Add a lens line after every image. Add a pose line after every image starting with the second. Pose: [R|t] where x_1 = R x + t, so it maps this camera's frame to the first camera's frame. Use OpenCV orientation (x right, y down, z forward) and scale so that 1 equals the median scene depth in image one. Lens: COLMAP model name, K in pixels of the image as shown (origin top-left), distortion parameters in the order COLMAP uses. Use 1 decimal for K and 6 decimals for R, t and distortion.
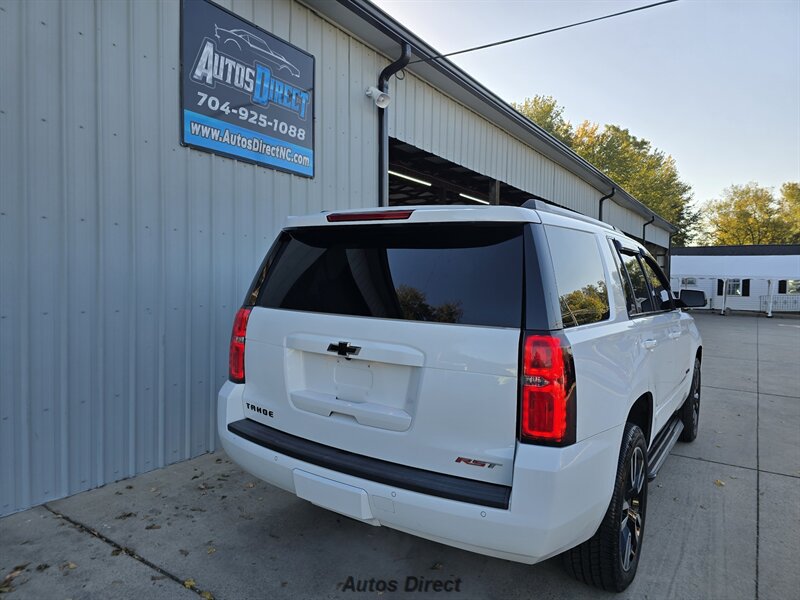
lens RADIAL K [[534.7, 0, 400.5], [0, 534.7, 297.4], [0, 0, 1]] dist [0.078421, -0.072113]
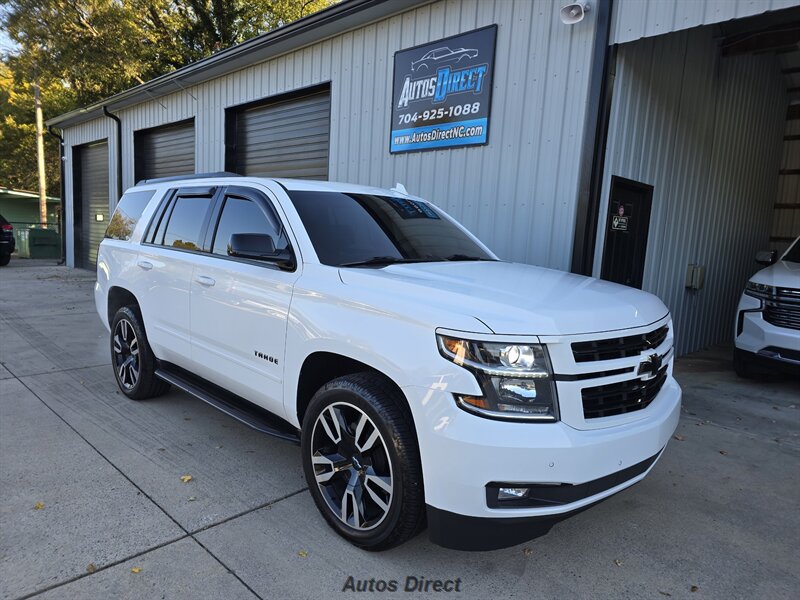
lens RADIAL K [[534.7, 0, 398.1], [0, 534.7, 307.8], [0, 0, 1]] dist [0.078421, -0.072113]
pose [[-0.195924, 0.103493, -0.975142, 1.082037], [-0.084297, 0.988957, 0.121896, -0.019175], [0.976989, 0.106084, -0.185037, 1.213694]]
